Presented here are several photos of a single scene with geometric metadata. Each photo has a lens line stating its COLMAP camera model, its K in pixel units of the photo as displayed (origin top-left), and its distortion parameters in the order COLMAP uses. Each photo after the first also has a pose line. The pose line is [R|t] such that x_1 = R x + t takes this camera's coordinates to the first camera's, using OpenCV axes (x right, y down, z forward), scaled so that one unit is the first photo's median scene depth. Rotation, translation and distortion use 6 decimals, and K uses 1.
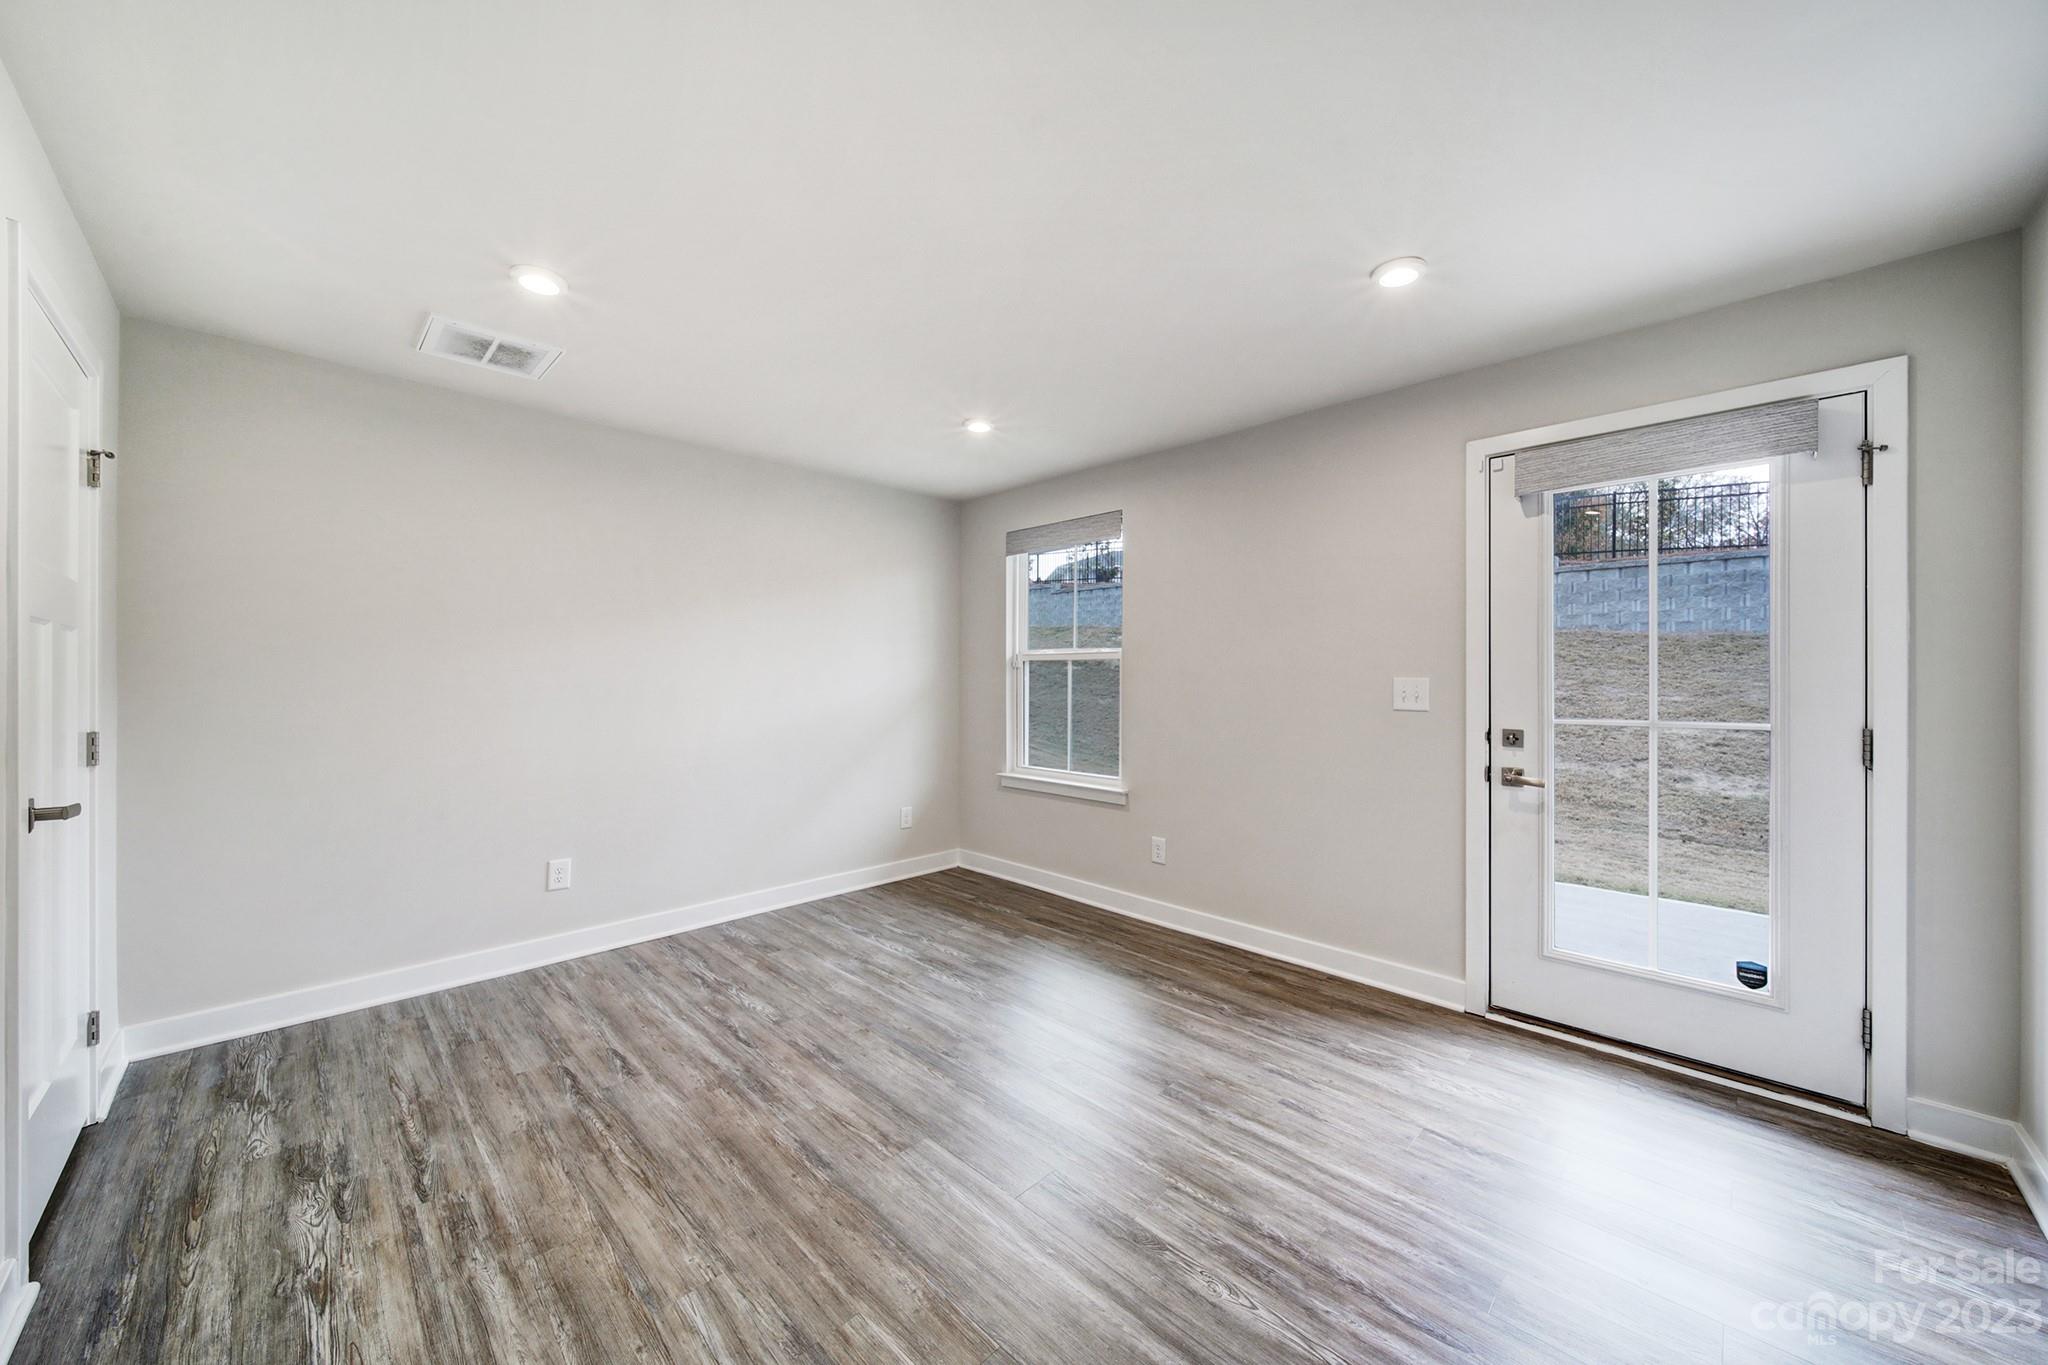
lens RADIAL K [[728.3, 0, 1013.3], [0, 728.3, 665.1], [0, 0, 1]] dist [0.000345, -0.004653]
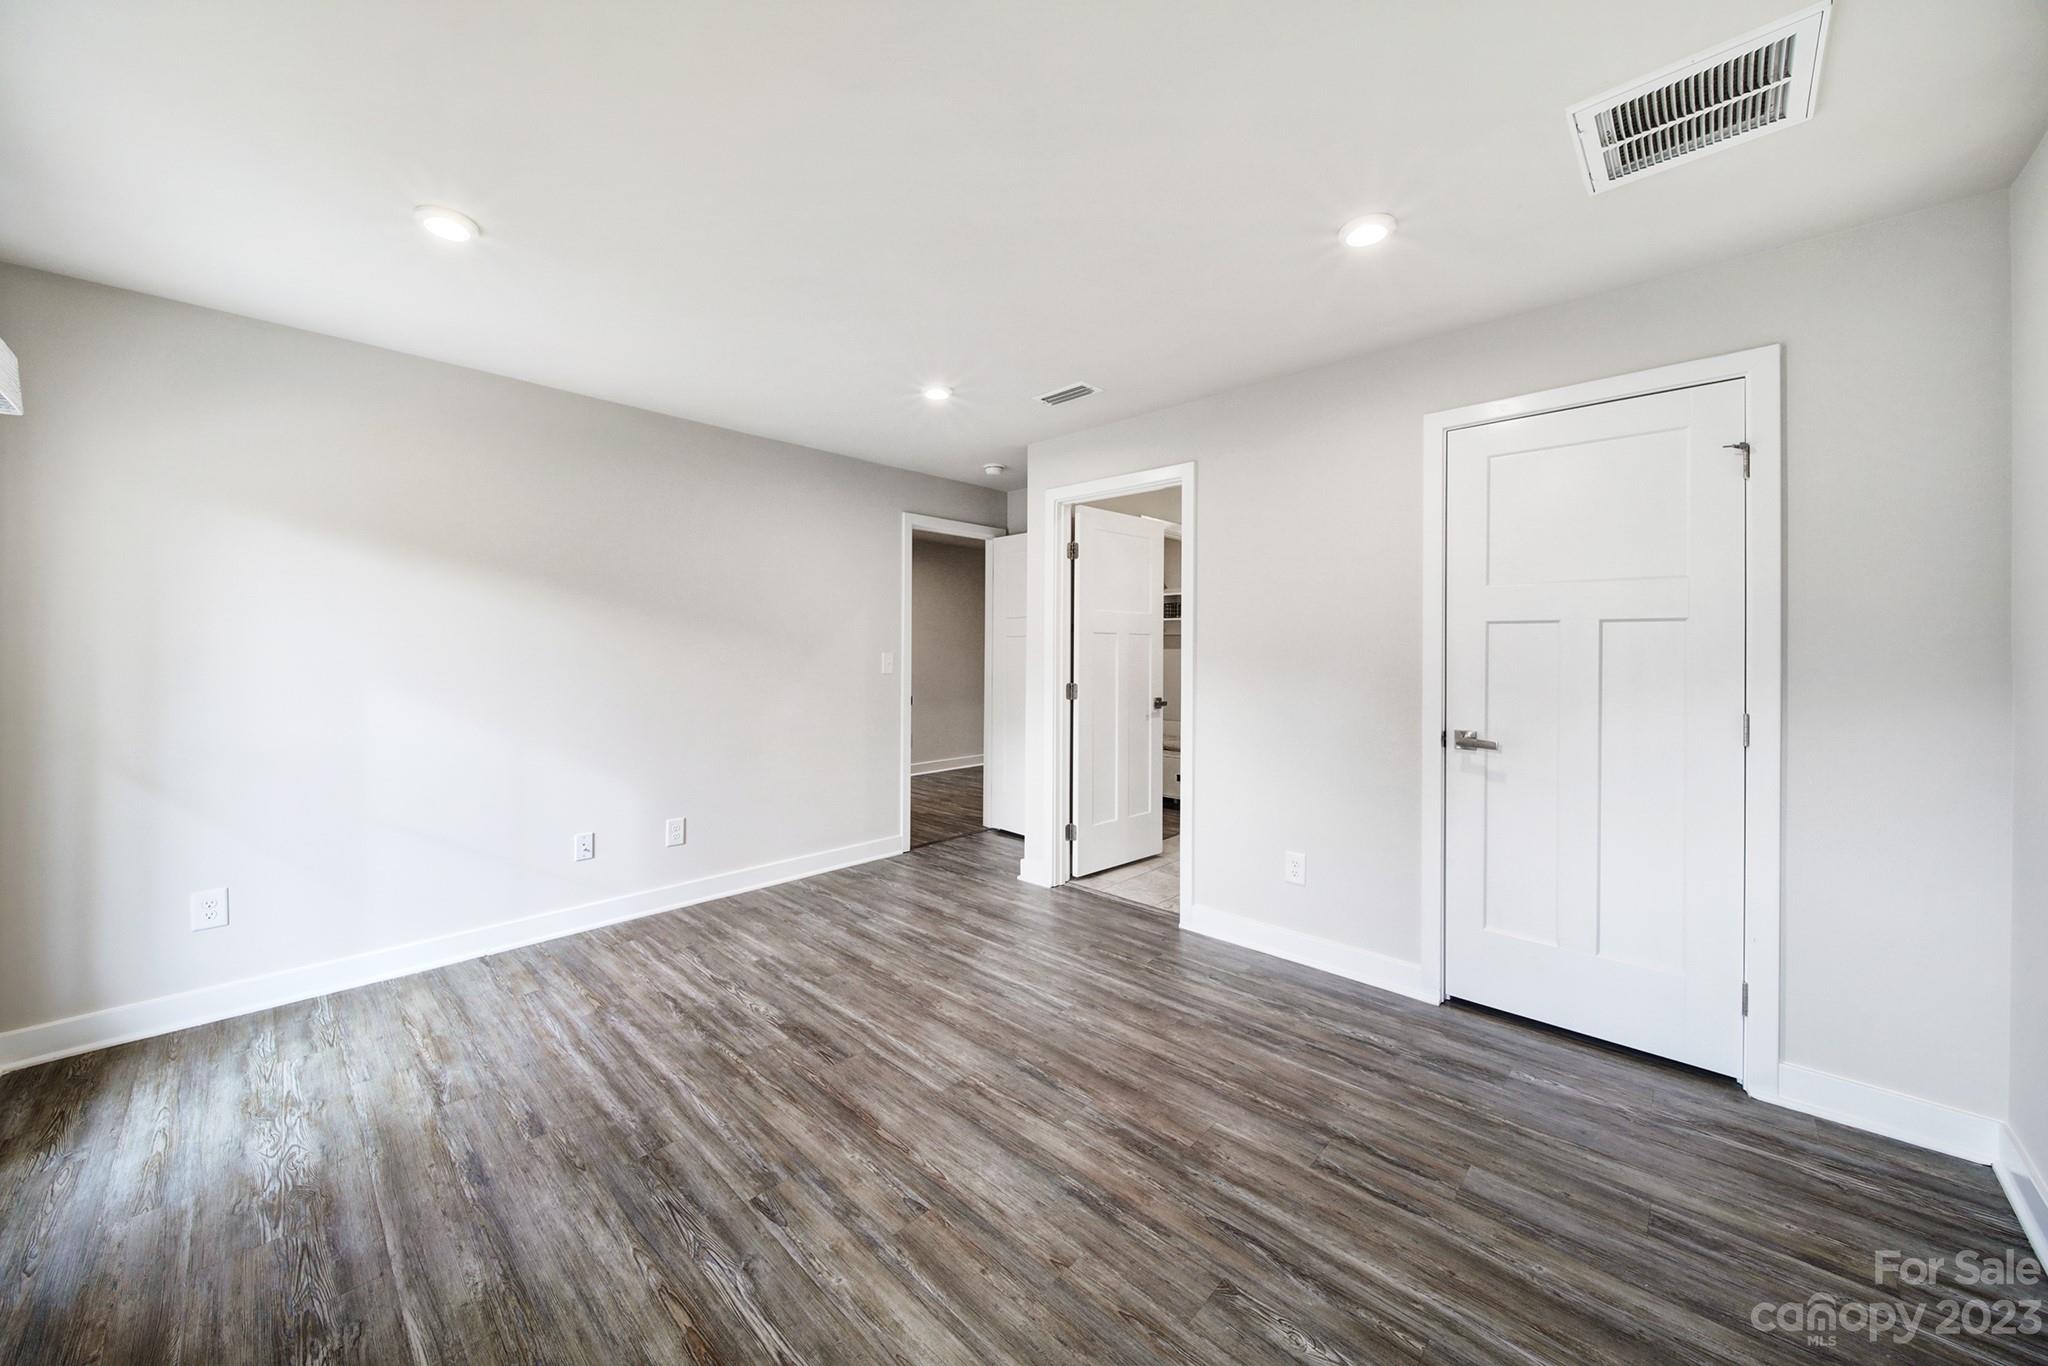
lens RADIAL K [[728.3, 0, 1013.3], [0, 728.3, 665.6], [0, 0, 1]] dist [0.000345, -0.004653]
pose [[-0.999632, -0.006840, -0.026236, -0.186106], [-0.006800, 0.999976, -0.001624, 0.030422], [0.026246, -0.001445, -0.999654, 1.982933]]
